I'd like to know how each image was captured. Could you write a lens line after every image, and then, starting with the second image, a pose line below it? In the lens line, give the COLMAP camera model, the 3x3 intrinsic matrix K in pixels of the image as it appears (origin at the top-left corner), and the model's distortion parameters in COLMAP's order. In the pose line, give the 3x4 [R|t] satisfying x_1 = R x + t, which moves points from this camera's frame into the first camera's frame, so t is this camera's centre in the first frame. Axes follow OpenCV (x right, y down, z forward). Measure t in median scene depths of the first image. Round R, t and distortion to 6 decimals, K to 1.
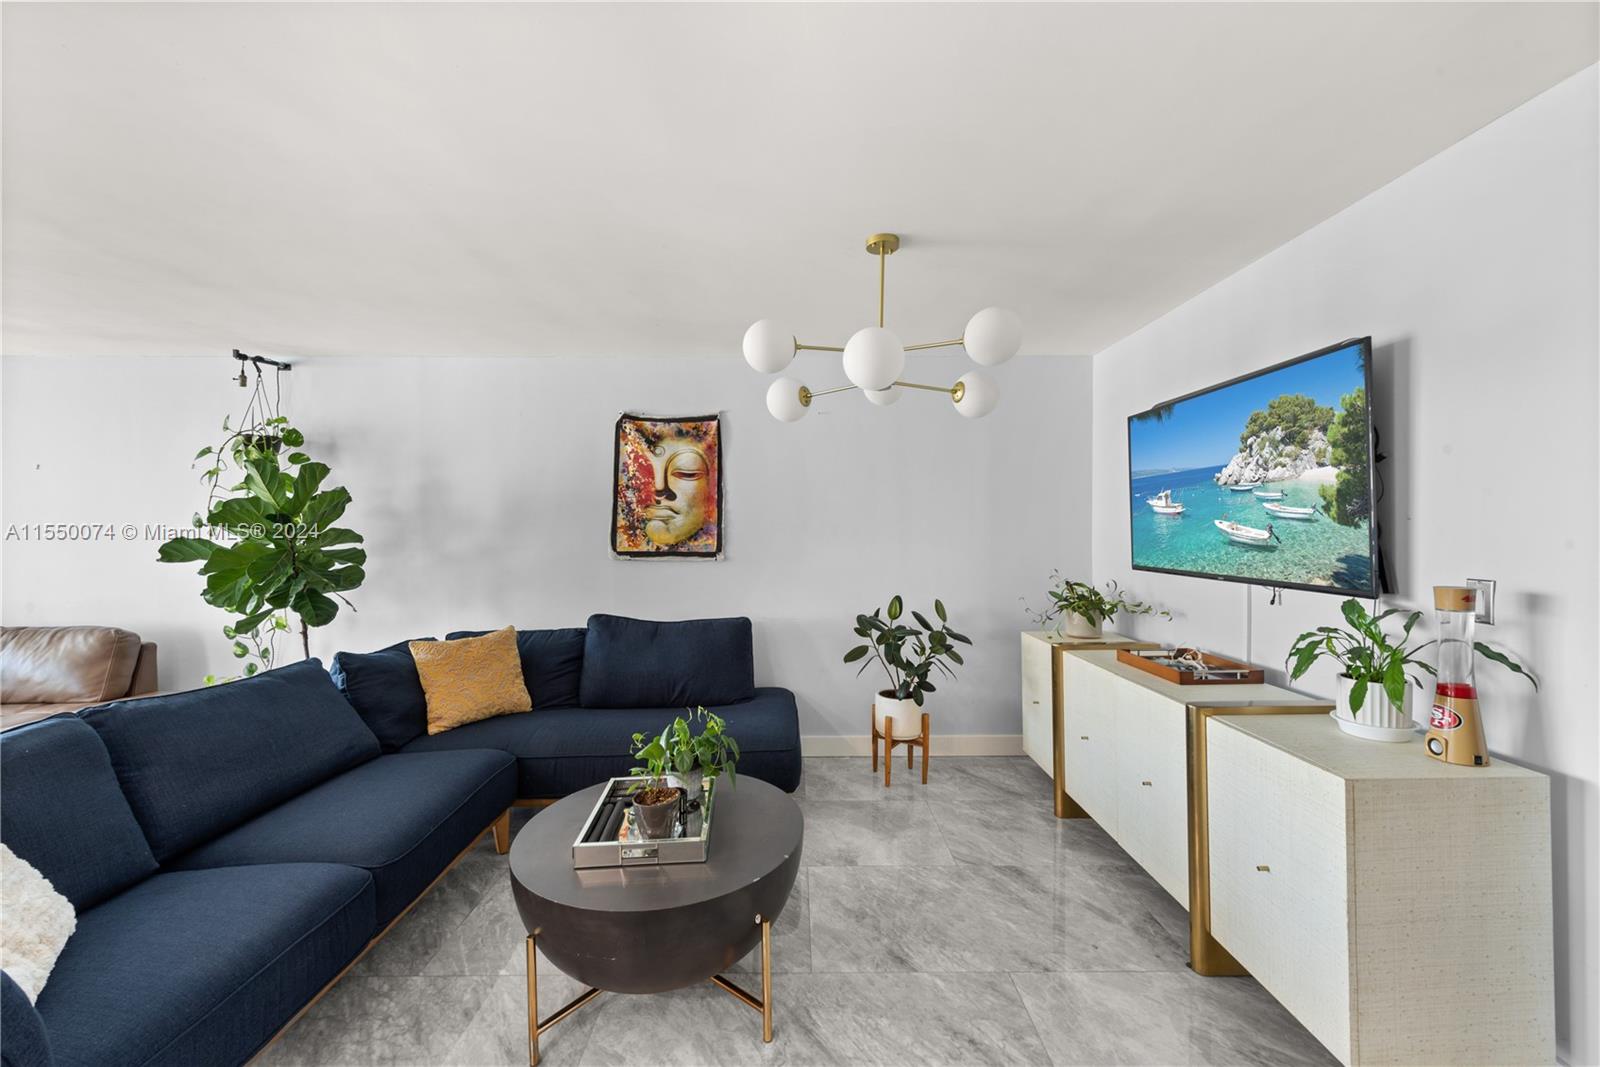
lens RADIAL K [[632.3, 0, 764.6], [0, 632.3, 535.1], [0, 0, 1]] dist [0.007208, -0.003791]
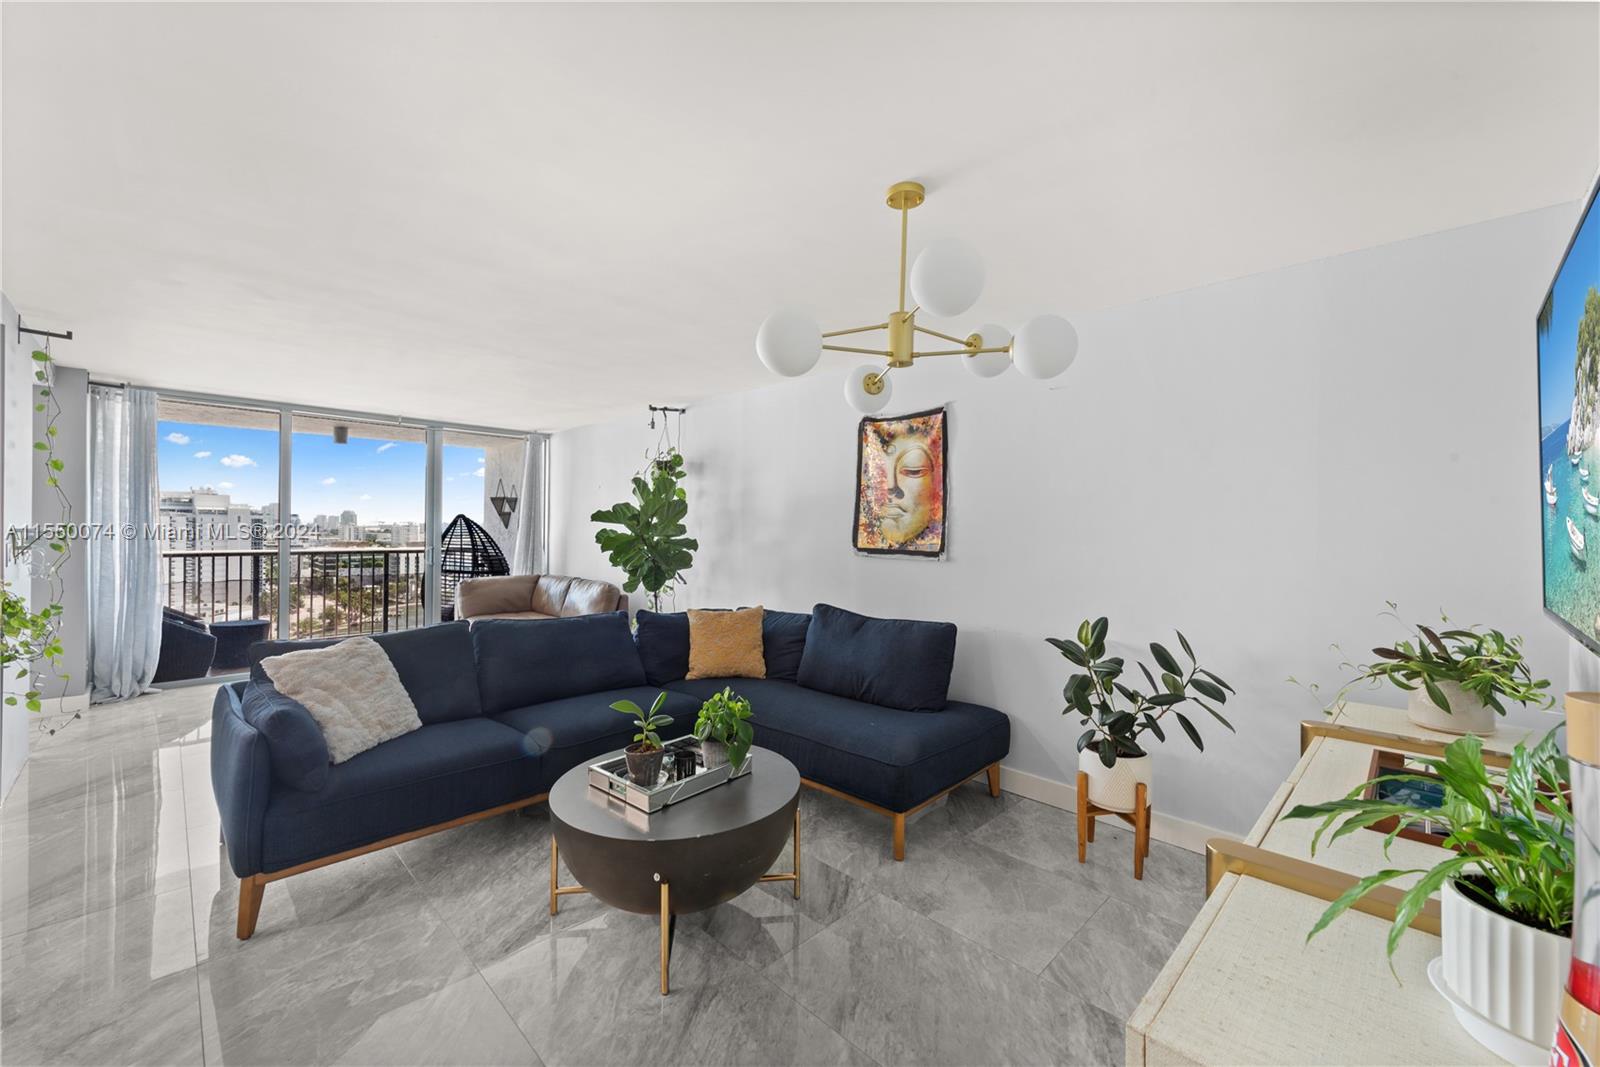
lens RADIAL K [[632.3, 0, 809.5], [0, 632.3, 531.3], [0, 0, 1]] dist [0.007208, -0.003791]
pose [[0.705271, 0.015155, -0.708776, 0.461396], [-0.018805, 0.999820, 0.002666, -0.002917], [0.708688, 0.011448, 0.705429, 0.194673]]
